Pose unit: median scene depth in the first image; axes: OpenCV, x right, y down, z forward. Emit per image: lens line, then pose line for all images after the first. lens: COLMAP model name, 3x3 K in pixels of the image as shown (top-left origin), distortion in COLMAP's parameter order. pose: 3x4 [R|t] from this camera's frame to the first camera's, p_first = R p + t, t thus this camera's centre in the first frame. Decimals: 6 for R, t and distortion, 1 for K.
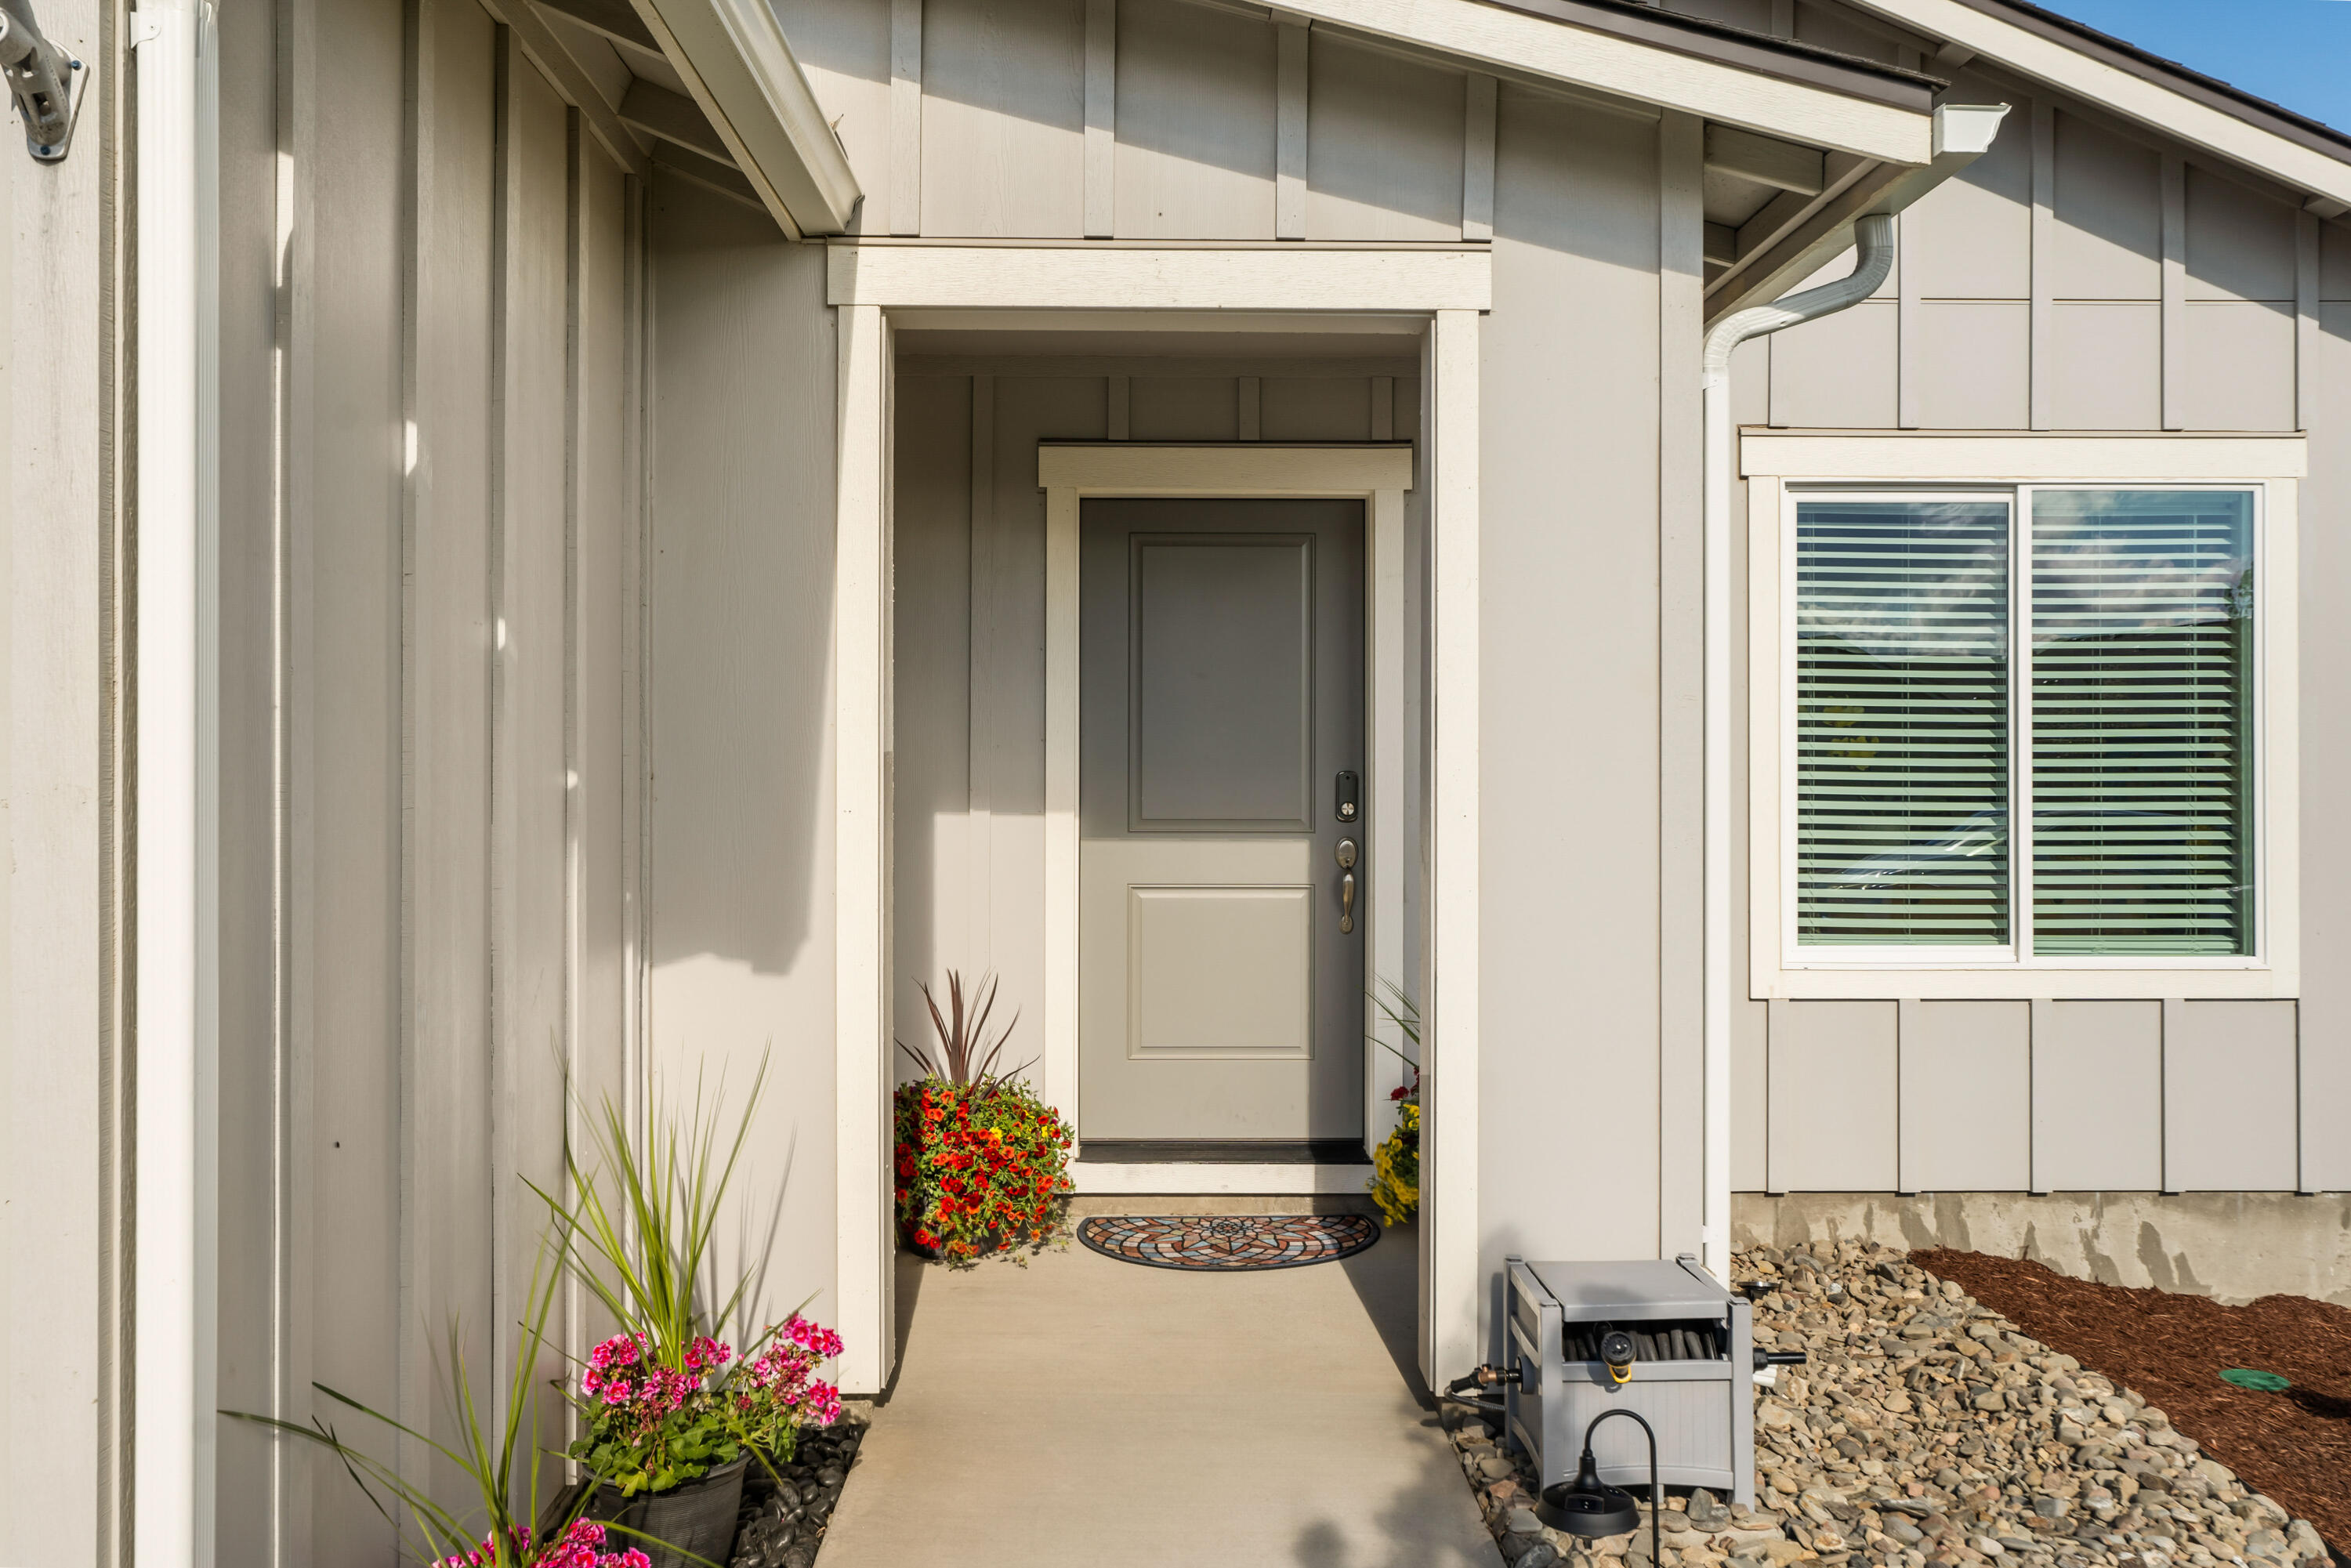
lens RADIAL K [[1960.2, 0, 1166.1], [0, 1960.2, 721.2], [0, 0, 1]] dist [-0.018469, 0.003025]
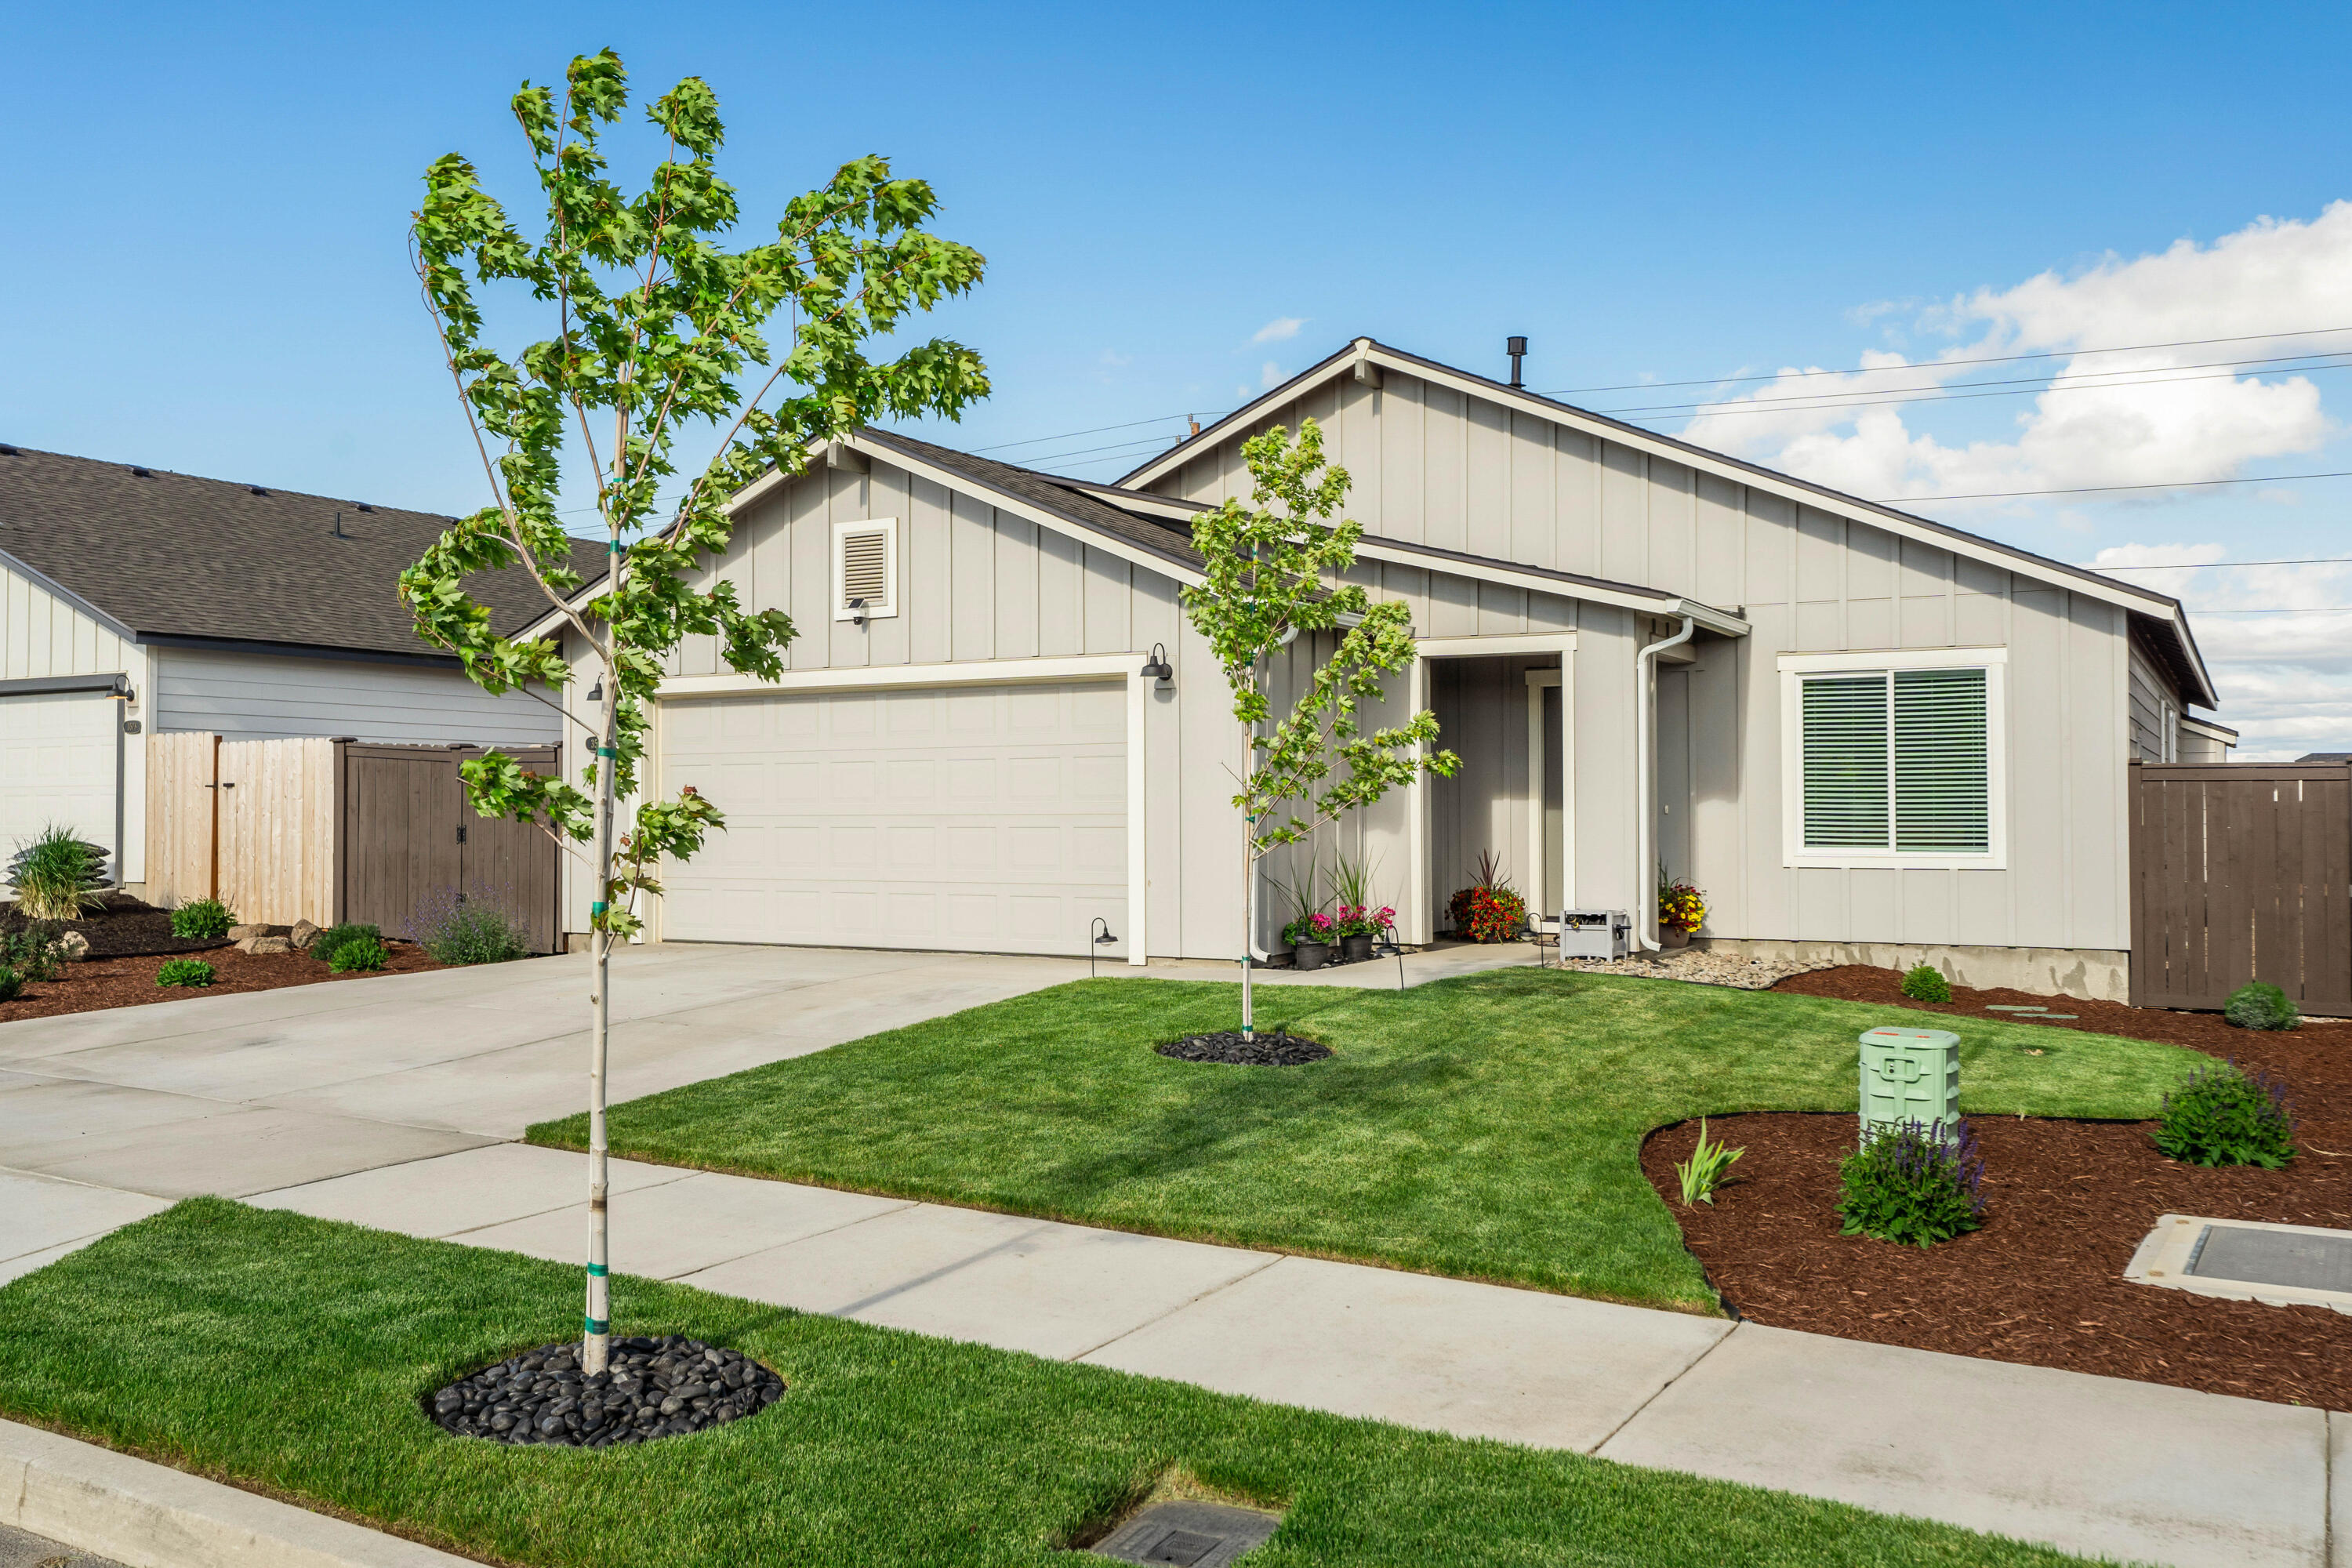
lens RADIAL K [[1961.1, 0, 1180.7], [0, 1961.1, 779.6], [0, 0, 1]] dist [-0.018469, 0.003025]
pose [[0.871149, -0.011861, -0.490876, 0.898083], [0.009589, 0.999928, -0.007145, 0.034208], [0.490926, 0.001518, 0.871200, -1.733421]]
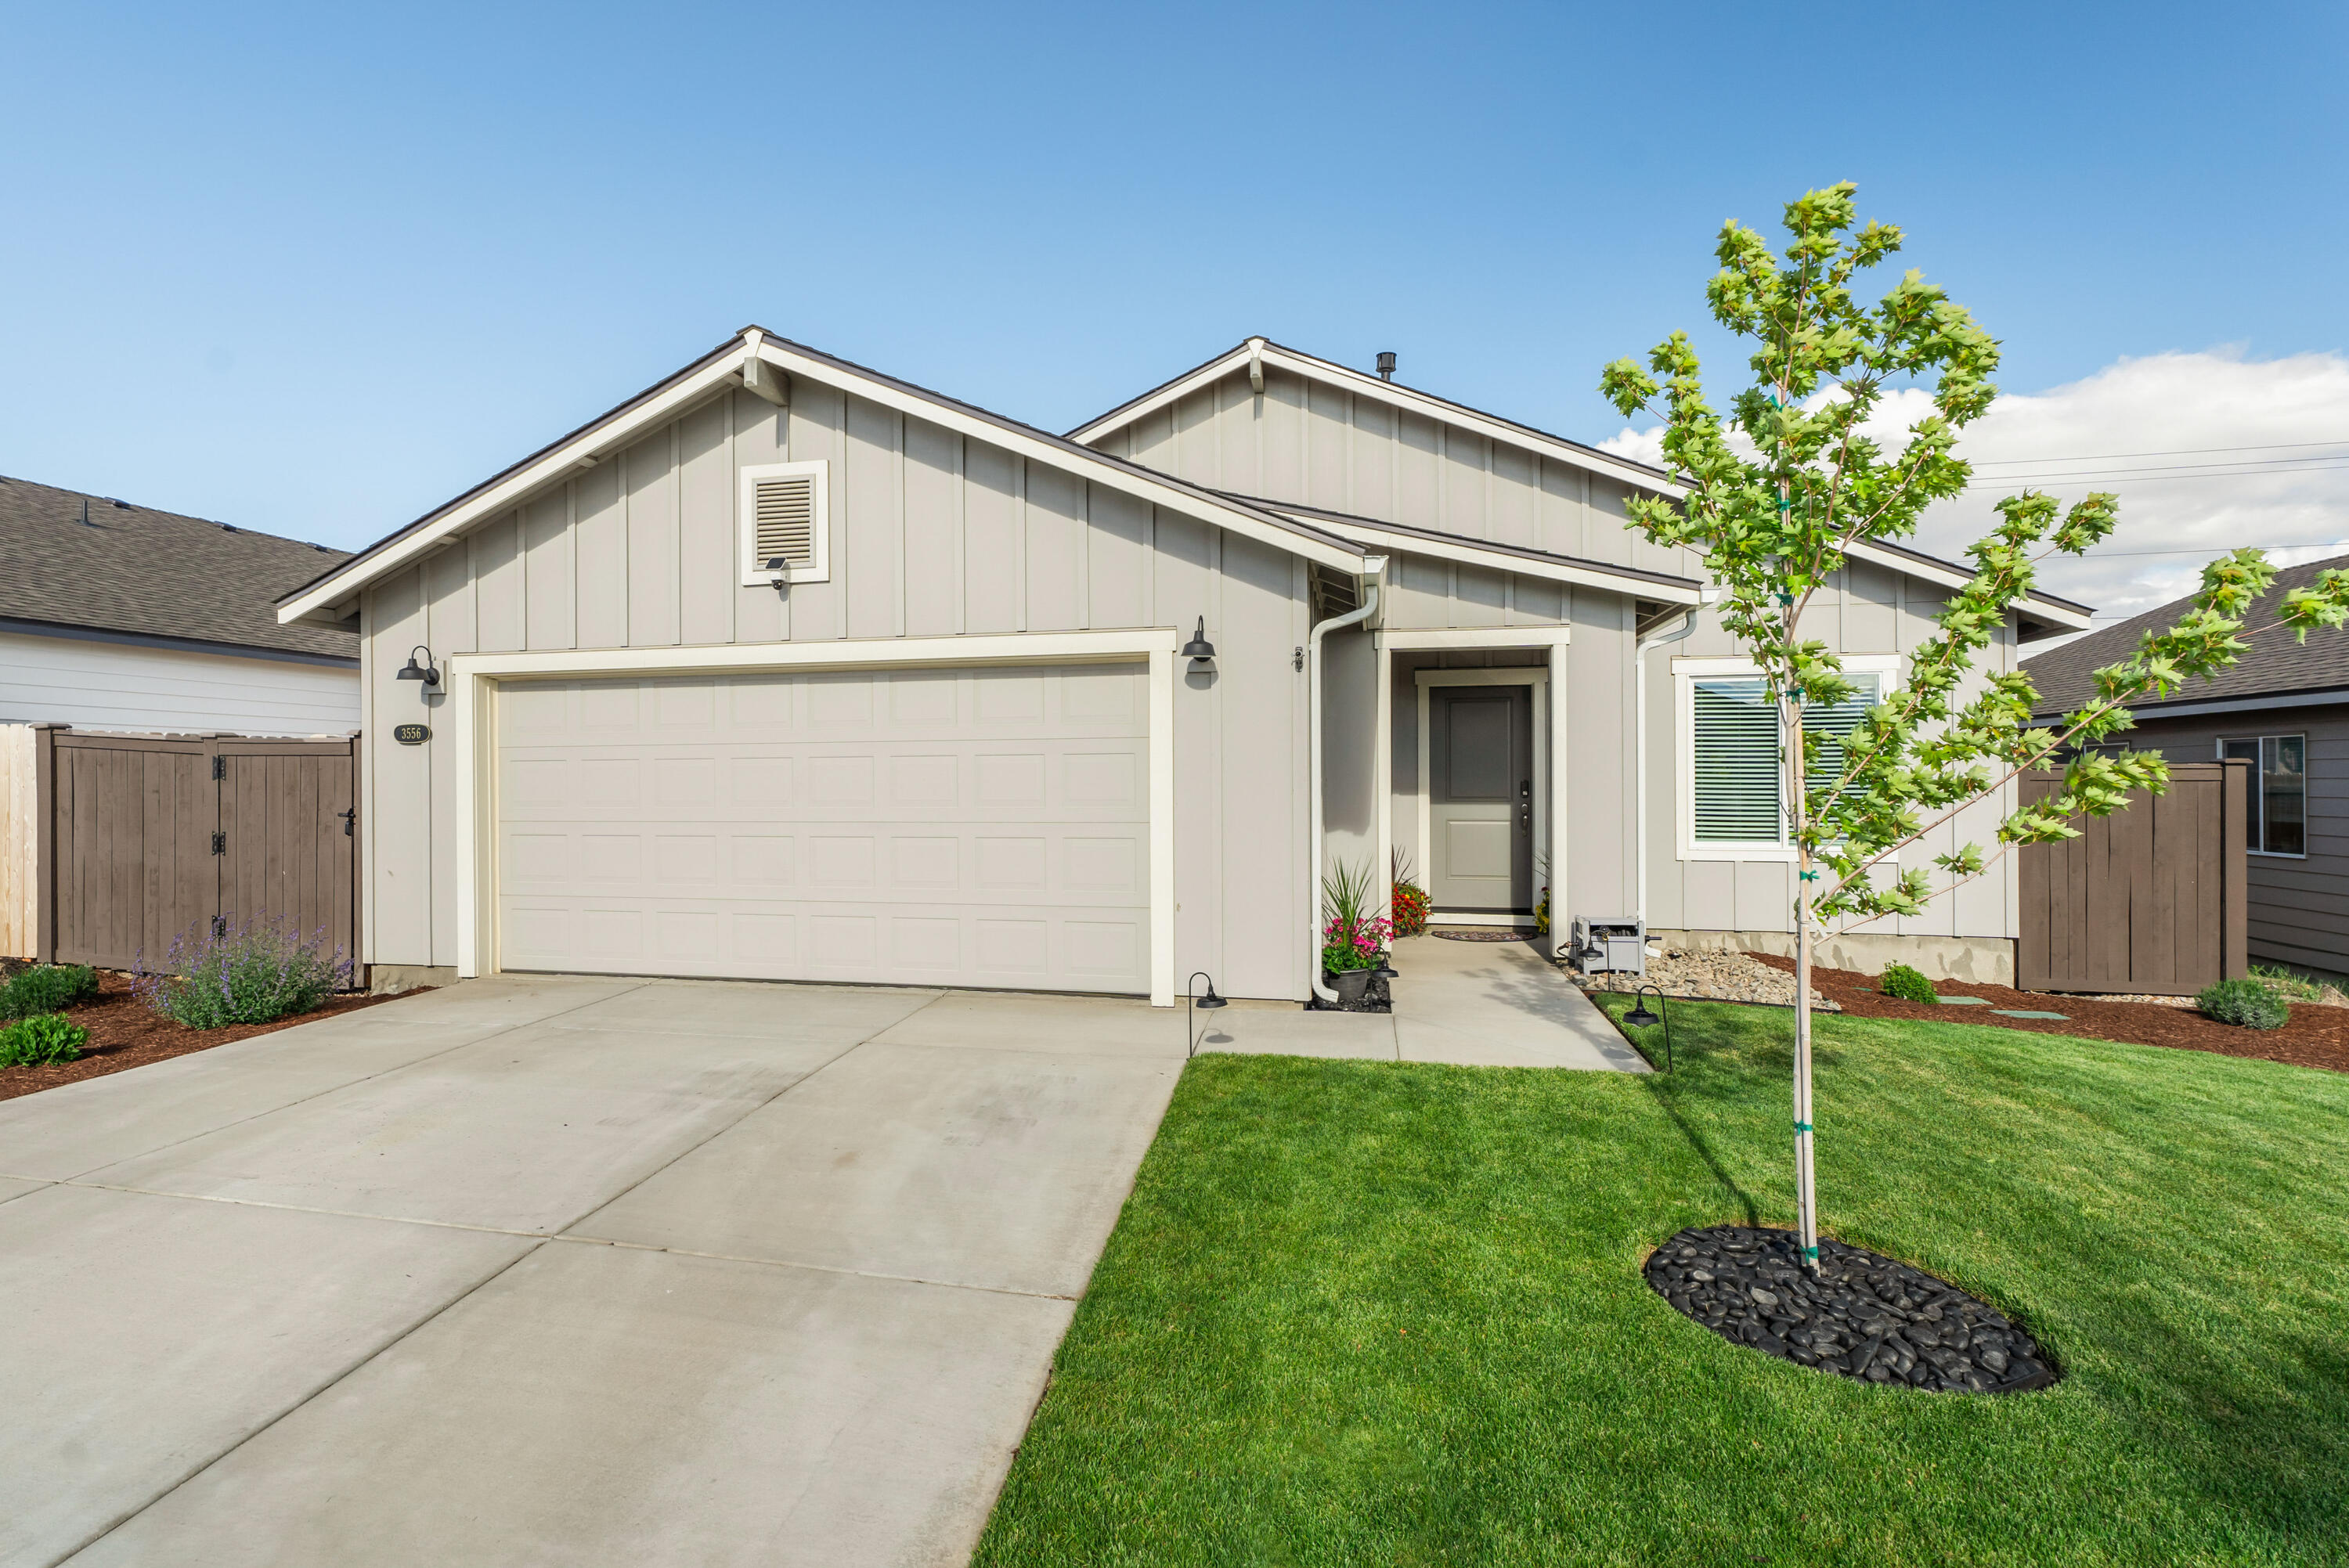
lens RADIAL K [[1190.5, 0, 1109.3], [0, 1190.5, 784.1], [0, 0, 1]] dist [-0.000862, -0.000496]
pose [[0.971802, -0.004814, -0.235749, -0.089815], [0.008750, 0.999839, 0.015653, -0.001331], [0.235635, -0.017275, 0.971688, -0.854921]]
